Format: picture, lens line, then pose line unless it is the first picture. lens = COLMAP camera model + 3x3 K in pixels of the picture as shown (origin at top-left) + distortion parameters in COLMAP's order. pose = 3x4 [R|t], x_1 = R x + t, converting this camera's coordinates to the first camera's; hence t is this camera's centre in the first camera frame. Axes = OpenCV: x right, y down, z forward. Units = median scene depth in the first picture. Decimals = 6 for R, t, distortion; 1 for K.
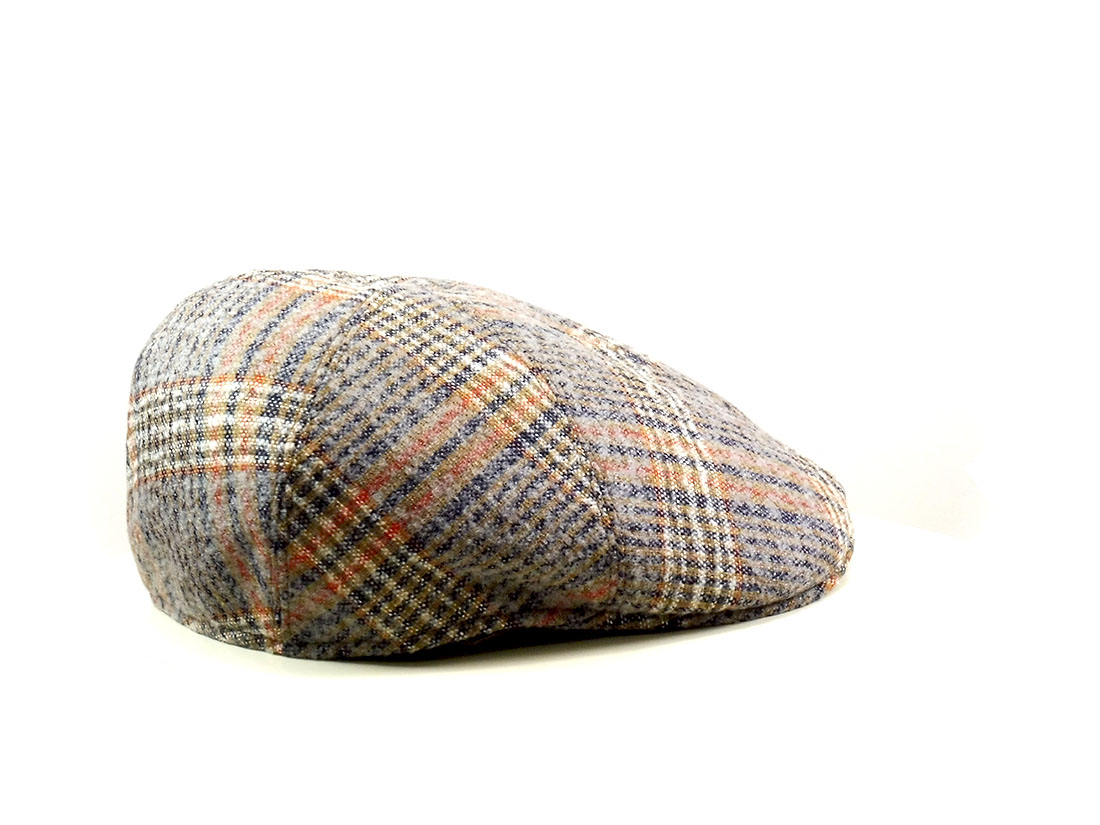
lens RADIAL K [[3478.1, 0, 550.0], [0, 3478.1, 412.5], [0, 0, 1]] dist [1.509993, -79.195052]
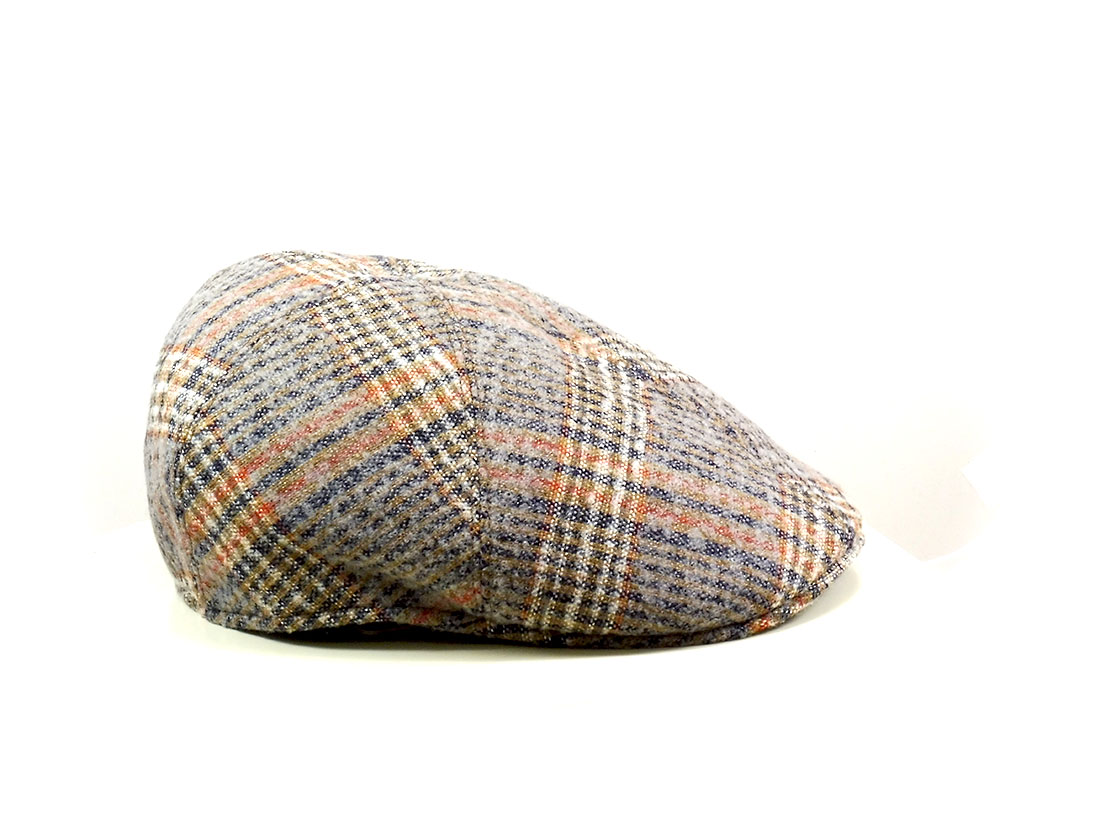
lens RADIAL K [[3478.1, 0, 550.0], [0, 3478.1, 412.5], [0, 0, 1]] dist [1.509993, -79.195052]
pose [[0.887849, 0.105038, -0.447985, 0.476938], [-0.102469, 0.994282, 0.030047, -0.033604], [0.448579, 0.019227, 0.893536, 0.118016]]
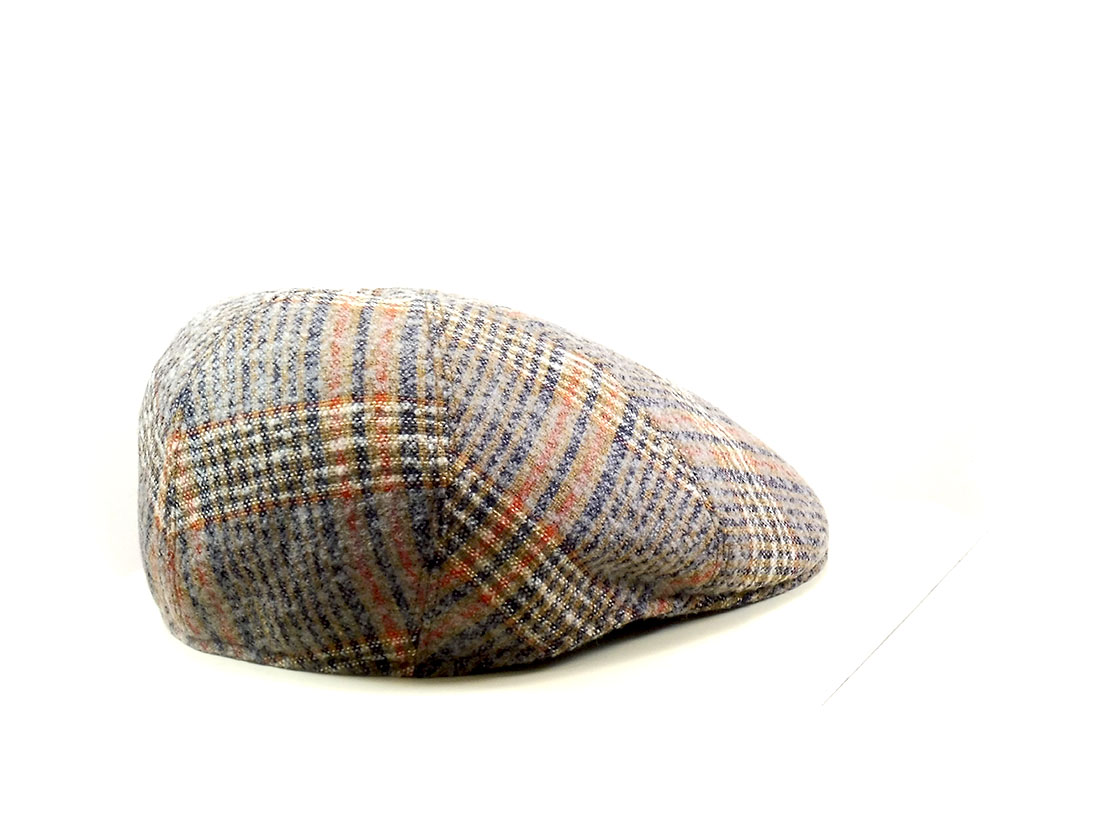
lens RADIAL K [[3478.1, 0, 550.0], [0, 3478.1, 412.5], [0, 0, 1]] dist [1.509993, -79.195052]
pose [[0.897805, -0.094916, 0.430043, -0.459565], [0.097552, 0.995102, 0.015972, -0.016336], [-0.429453, 0.027612, 0.902667, 0.099306]]
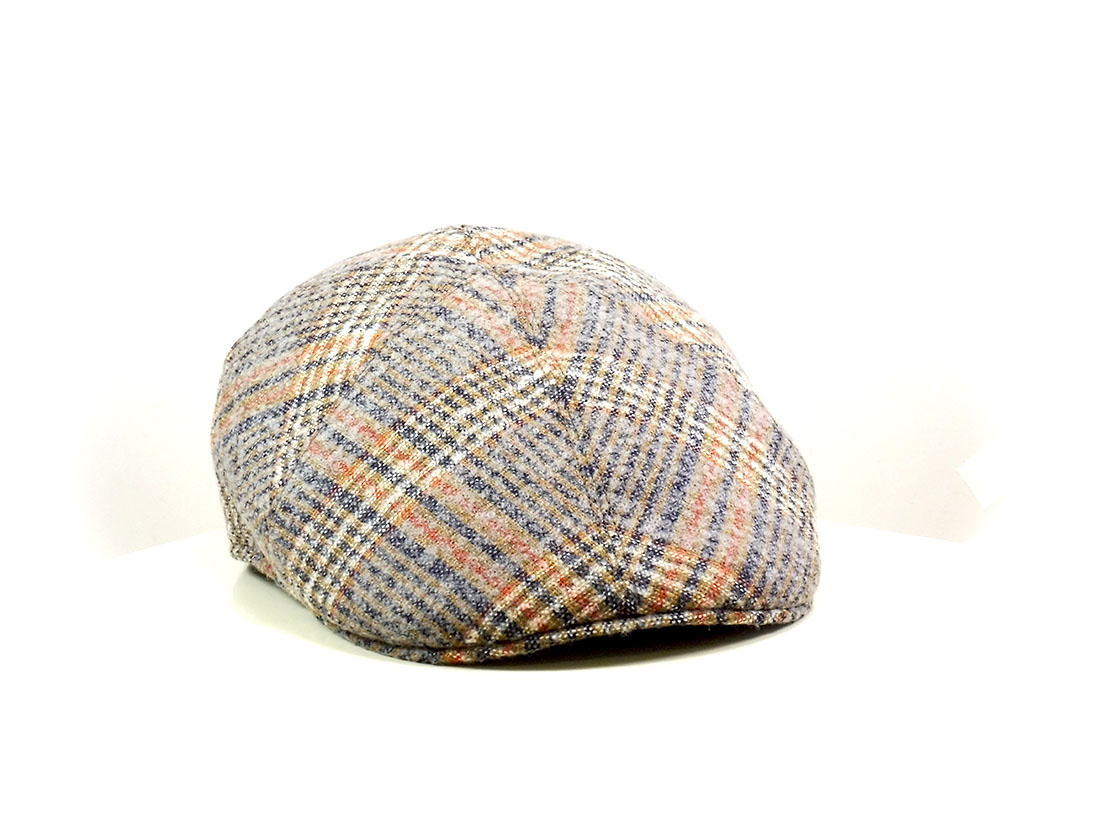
lens RADIAL K [[3478.1, 0, 550.0], [0, 3478.1, 412.5], [0, 0, 1]] dist [1.509993, -79.195052]
pose [[0.113559, 0.230594, -0.966401, 1.020681], [-0.212231, 0.955872, 0.203143, -0.219209], [0.970599, 0.182031, 0.157487, 0.909221]]
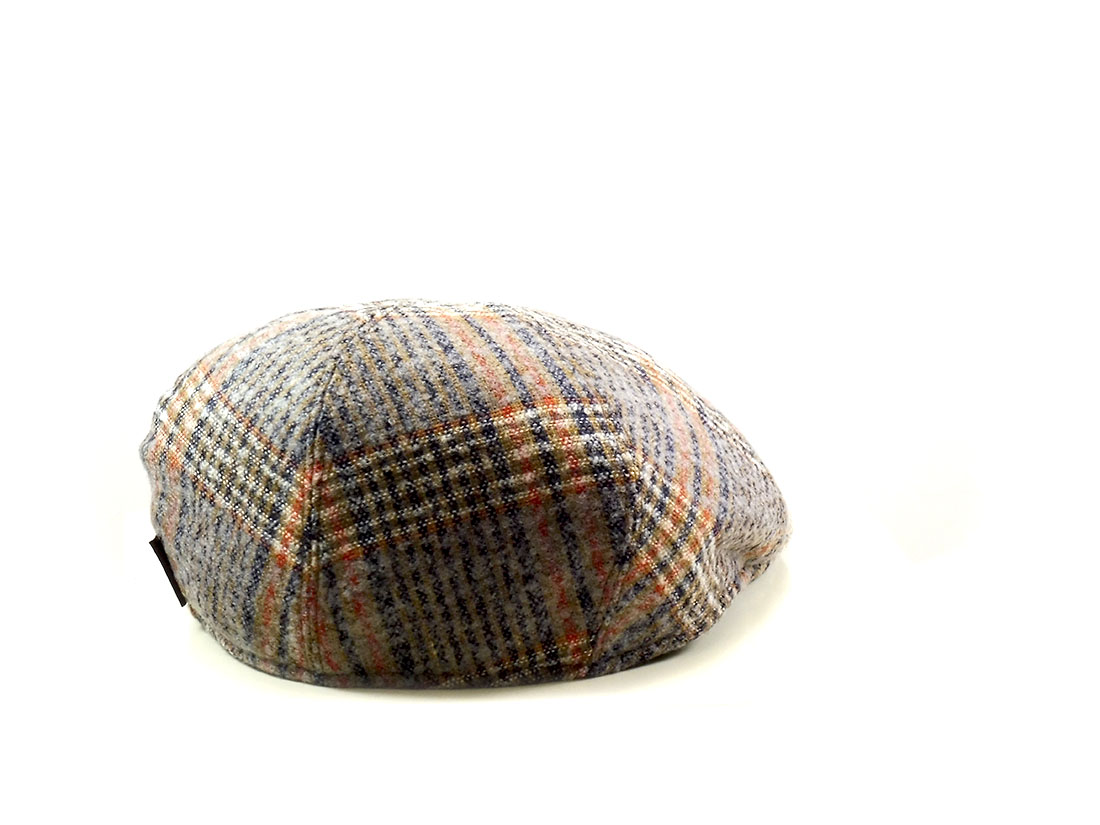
lens RADIAL K [[3478.1, 0, 550.0], [0, 3478.1, 412.5], [0, 0, 1]] dist [1.509993, -79.195052]
pose [[0.583070, -0.177239, 0.792852, -0.849607], [0.187088, 0.978976, 0.081261, -0.084947], [-0.790586, 0.100952, 0.603972, 0.414437]]
